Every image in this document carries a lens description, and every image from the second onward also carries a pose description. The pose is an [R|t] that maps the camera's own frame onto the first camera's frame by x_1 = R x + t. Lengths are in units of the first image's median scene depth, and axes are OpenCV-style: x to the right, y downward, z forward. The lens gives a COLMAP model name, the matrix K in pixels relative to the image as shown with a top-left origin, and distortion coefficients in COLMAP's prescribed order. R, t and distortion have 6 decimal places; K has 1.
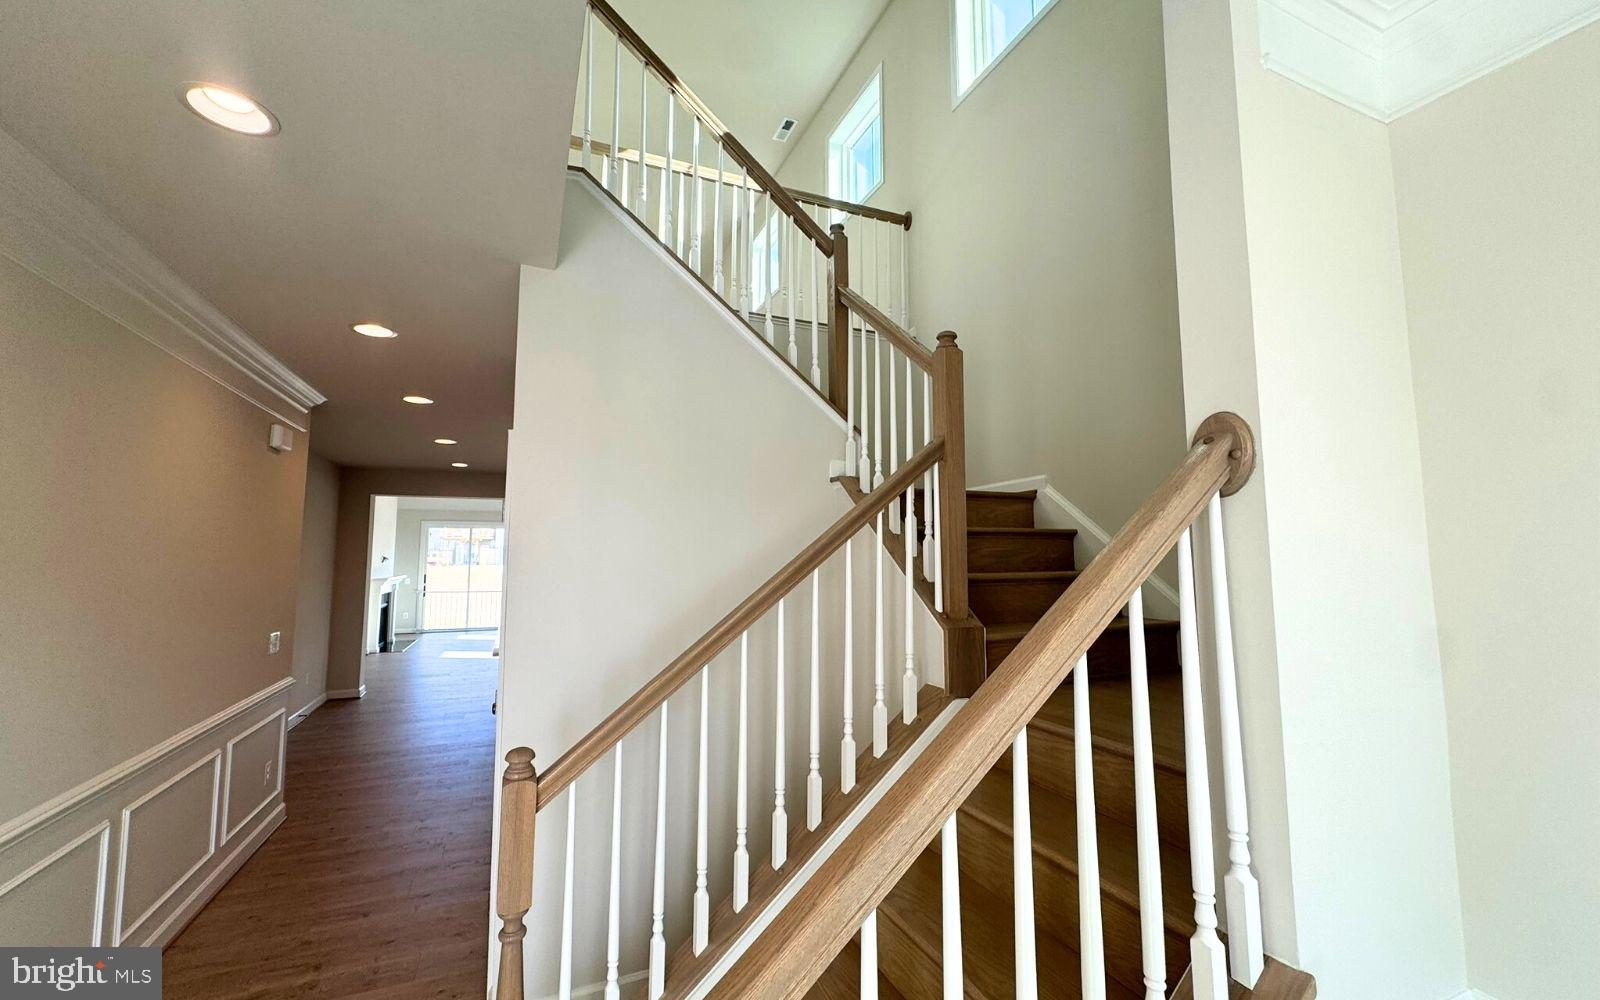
lens RADIAL K [[665.5, 0, 799.6], [0, 665.5, 492.3], [0, 0, 1]] dist [-0.000326, -0.000009]
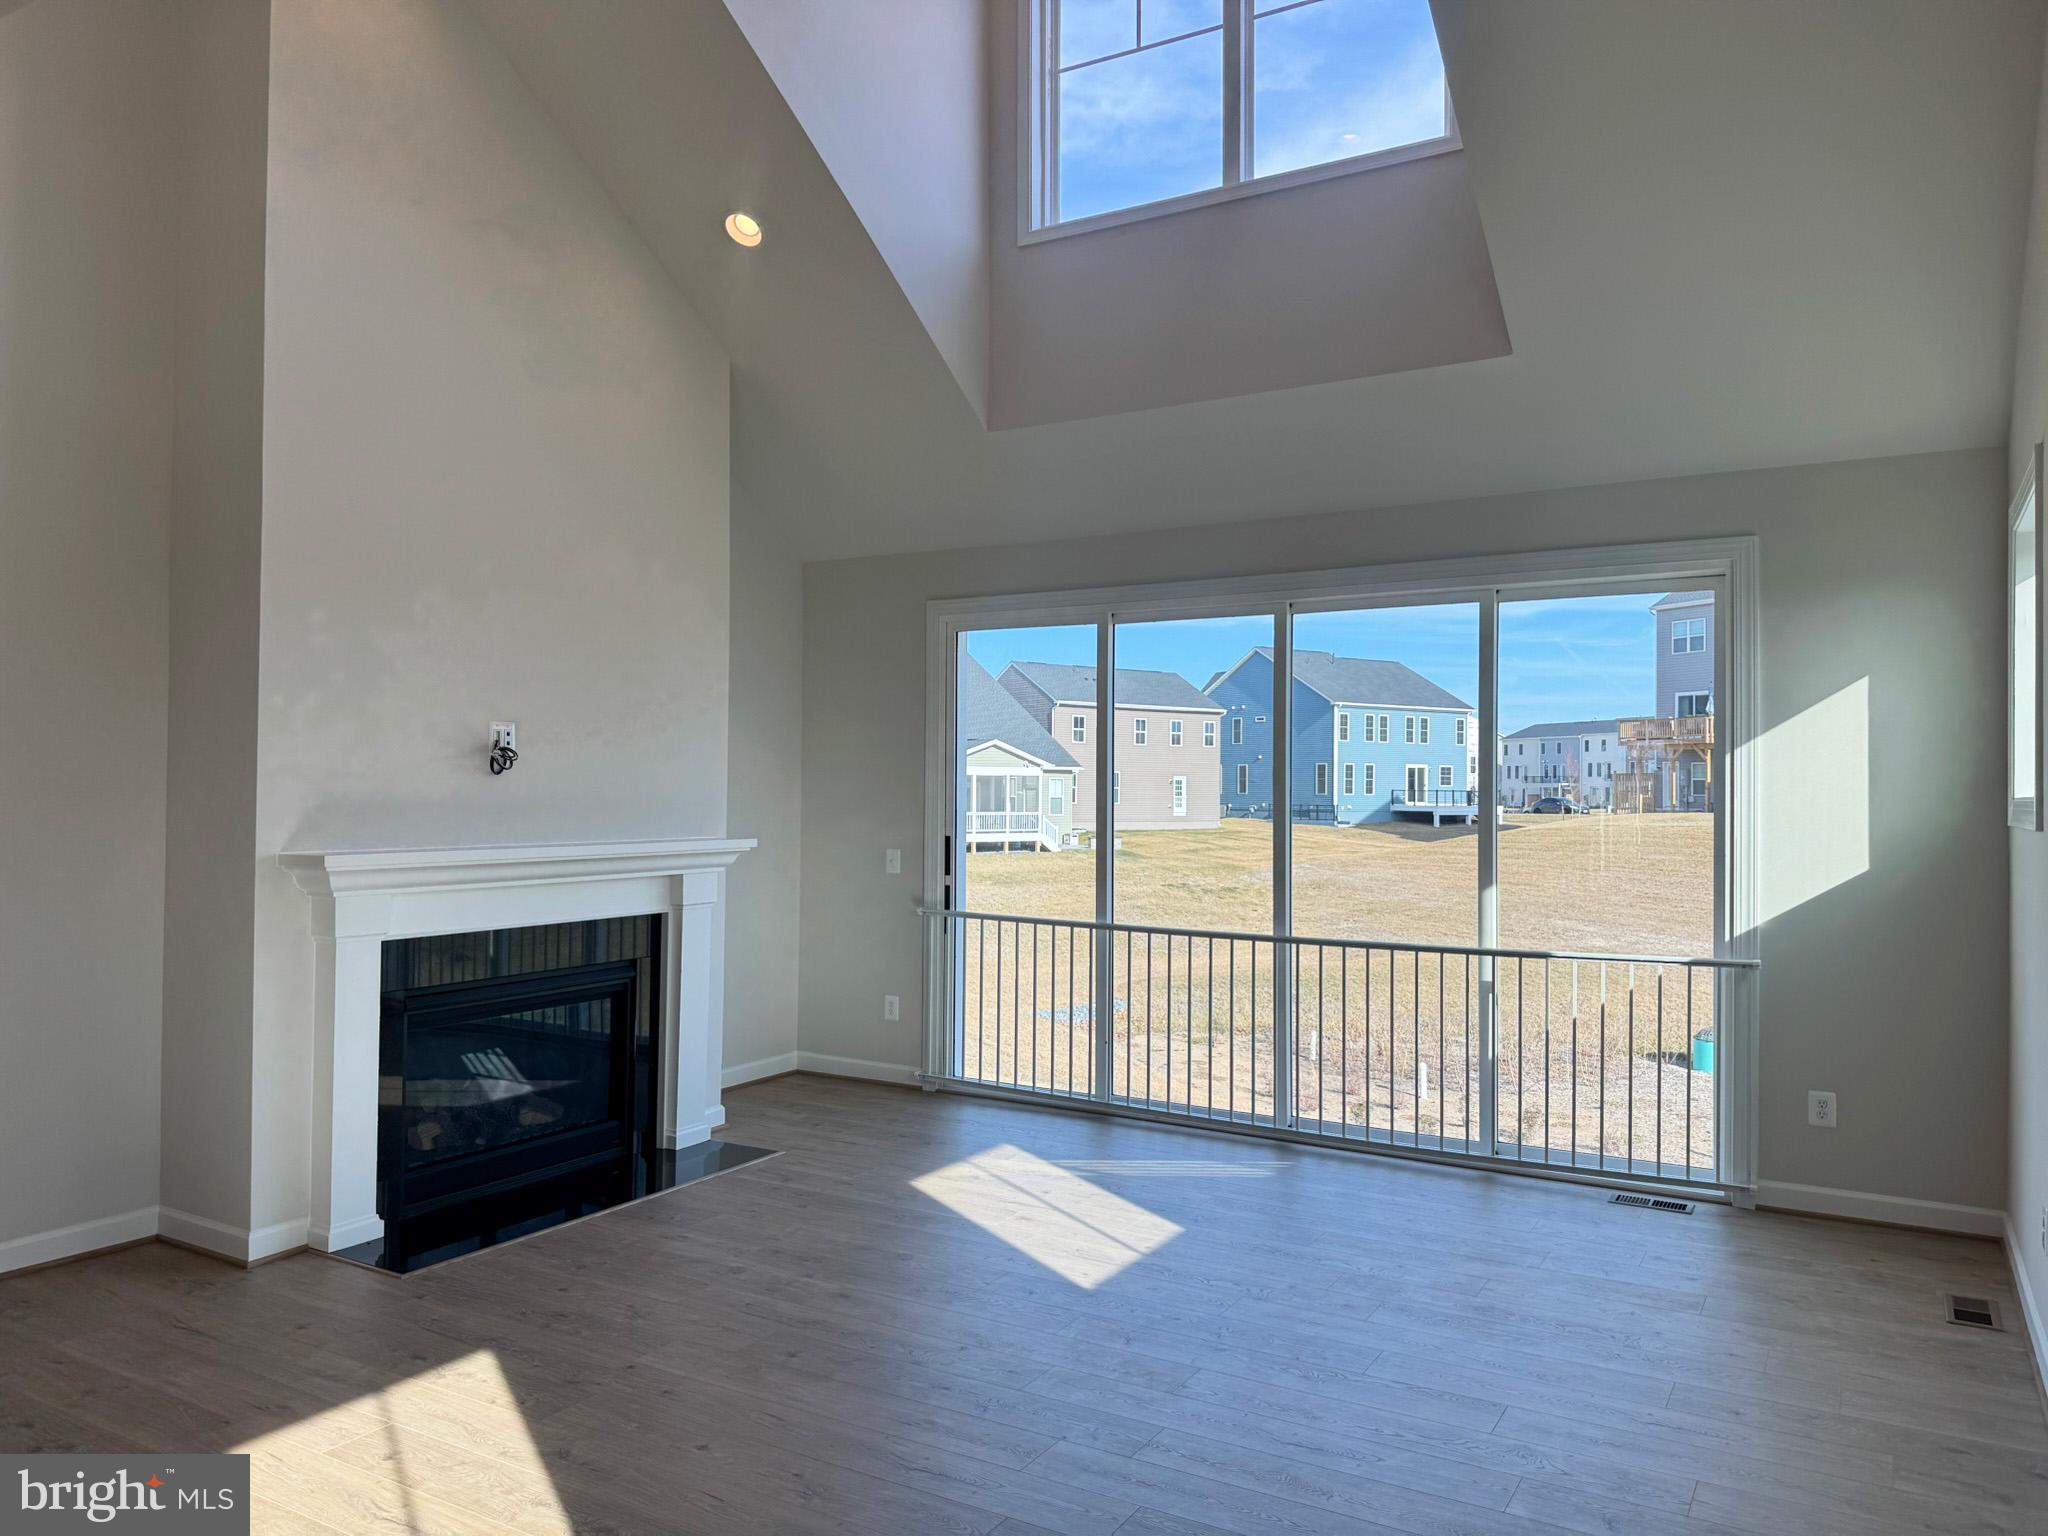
lens RADIAL K [[1445.7, 0, 1009.8], [0, 1445.7, 773.6], [0, 0, 1]] dist [0.049848, -0.063145]
pose [[0.588280, -0.002373, -0.808654, -0.170886], [0.067641, 0.996636, 0.046283, 0.090424], [0.805823, -0.081925, 0.586461, 0.820456]]
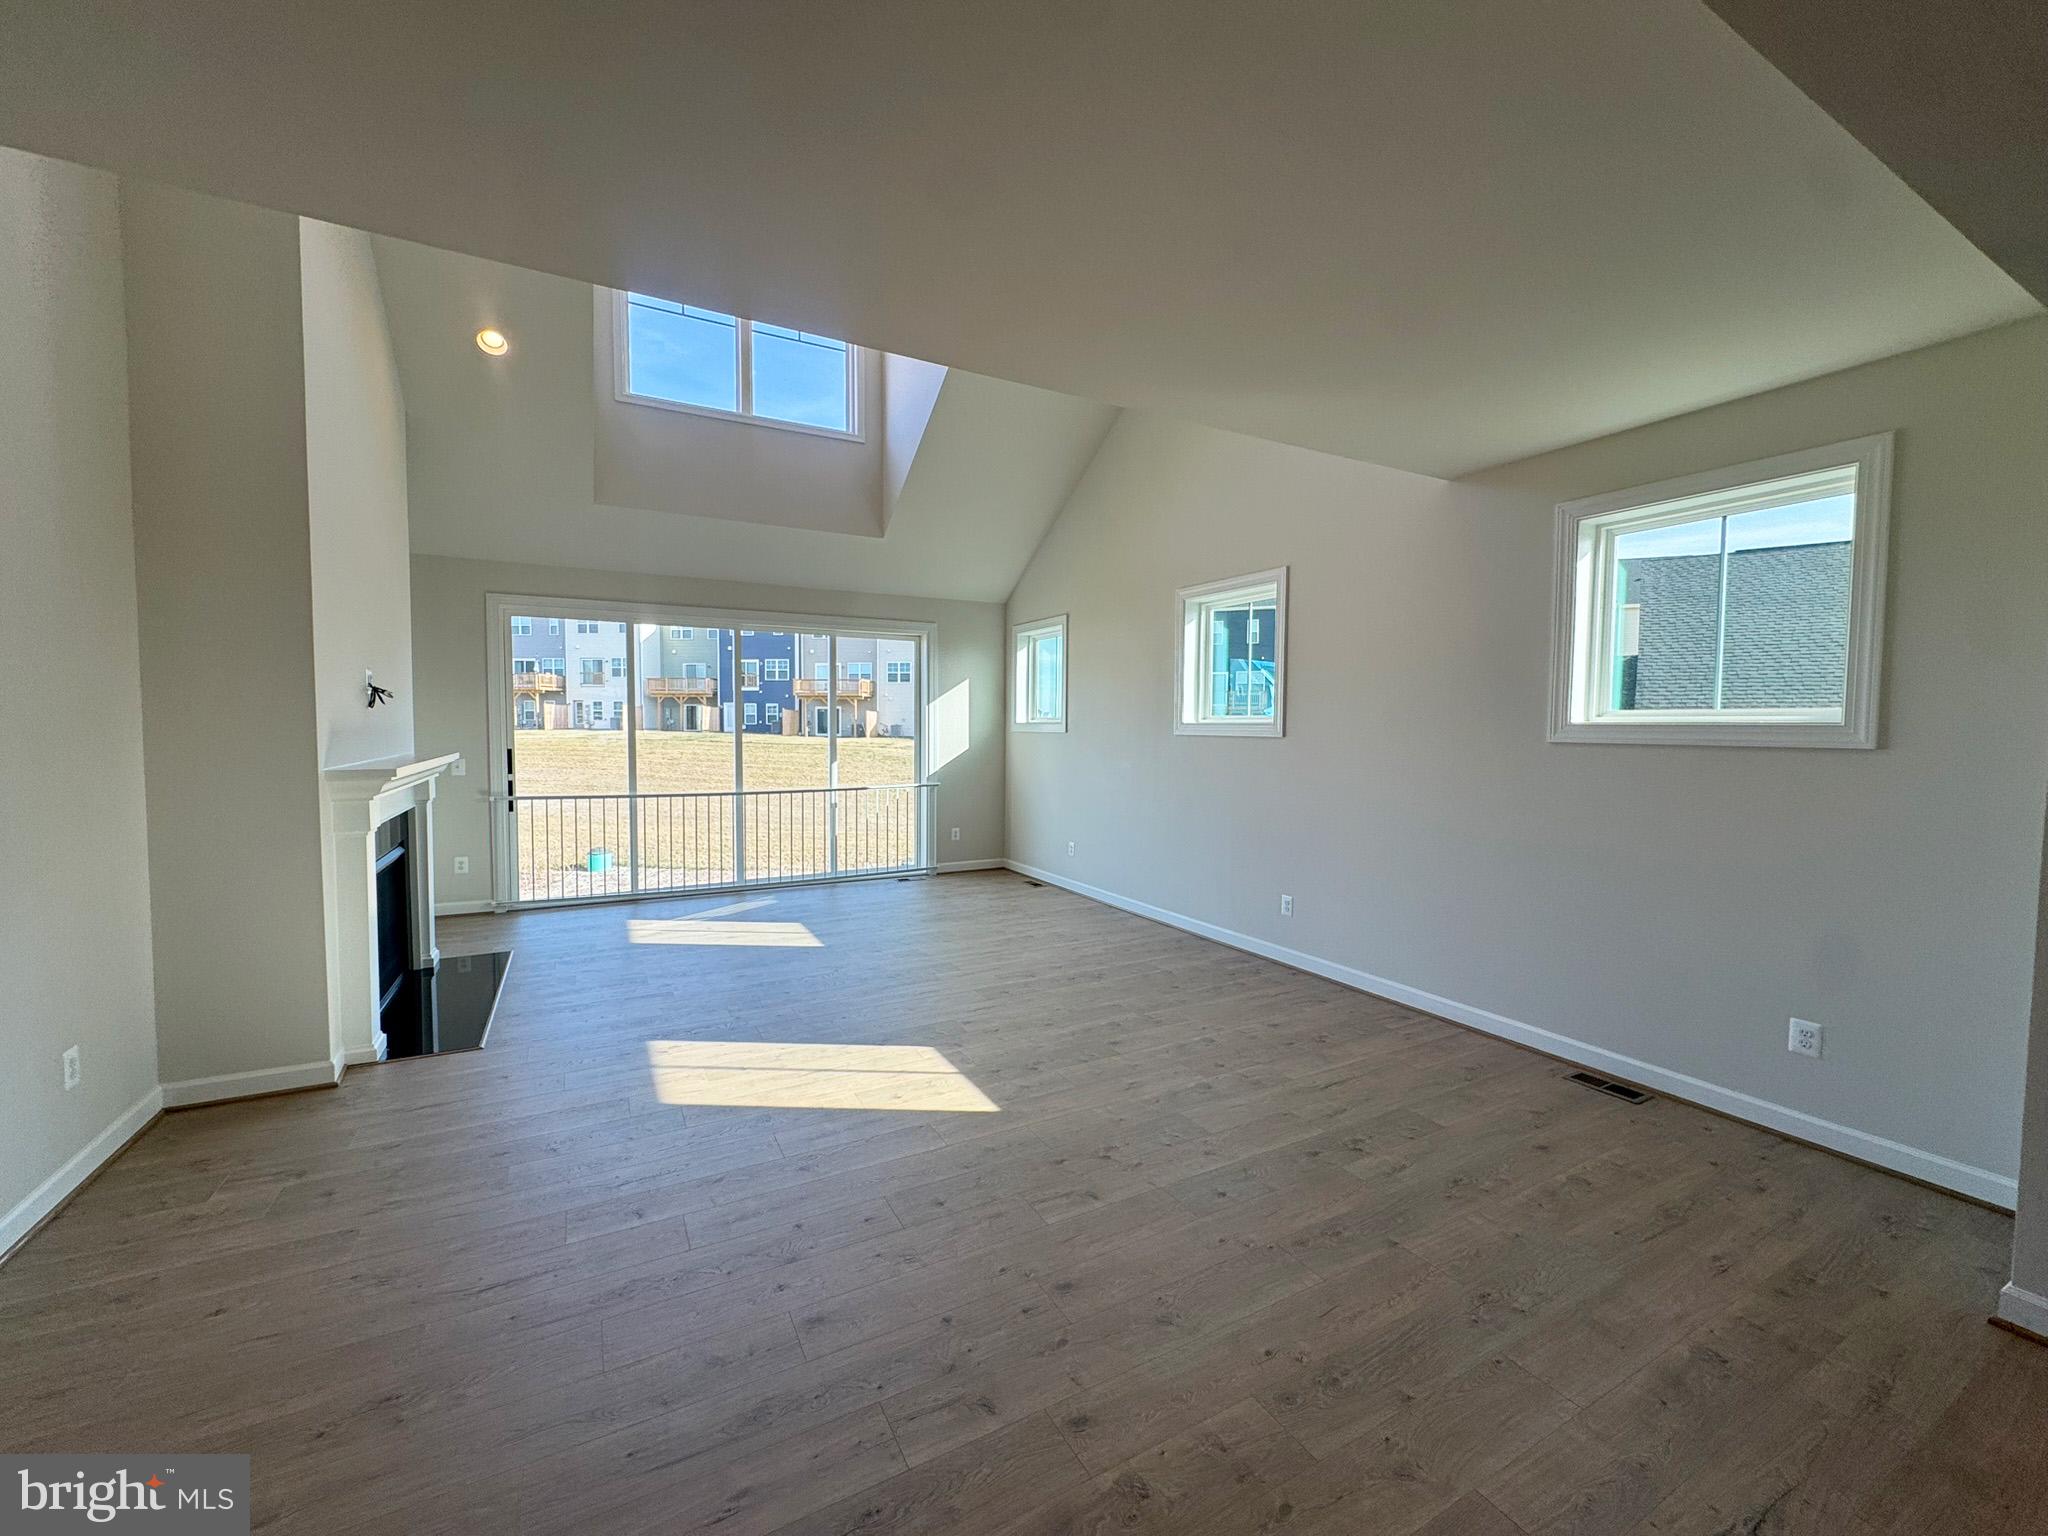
lens RADIAL K [[821.9, 0, 1024.4], [0, 821.9, 773.0], [0, 0, 1]] dist [-0.003039, 0.000713]
pose [[0.995321, 0.003676, 0.096553, -0.372756], [-0.018540, 0.987974, 0.153505, 0.071535], [-0.094828, -0.154577, 0.983419, 0.609029]]
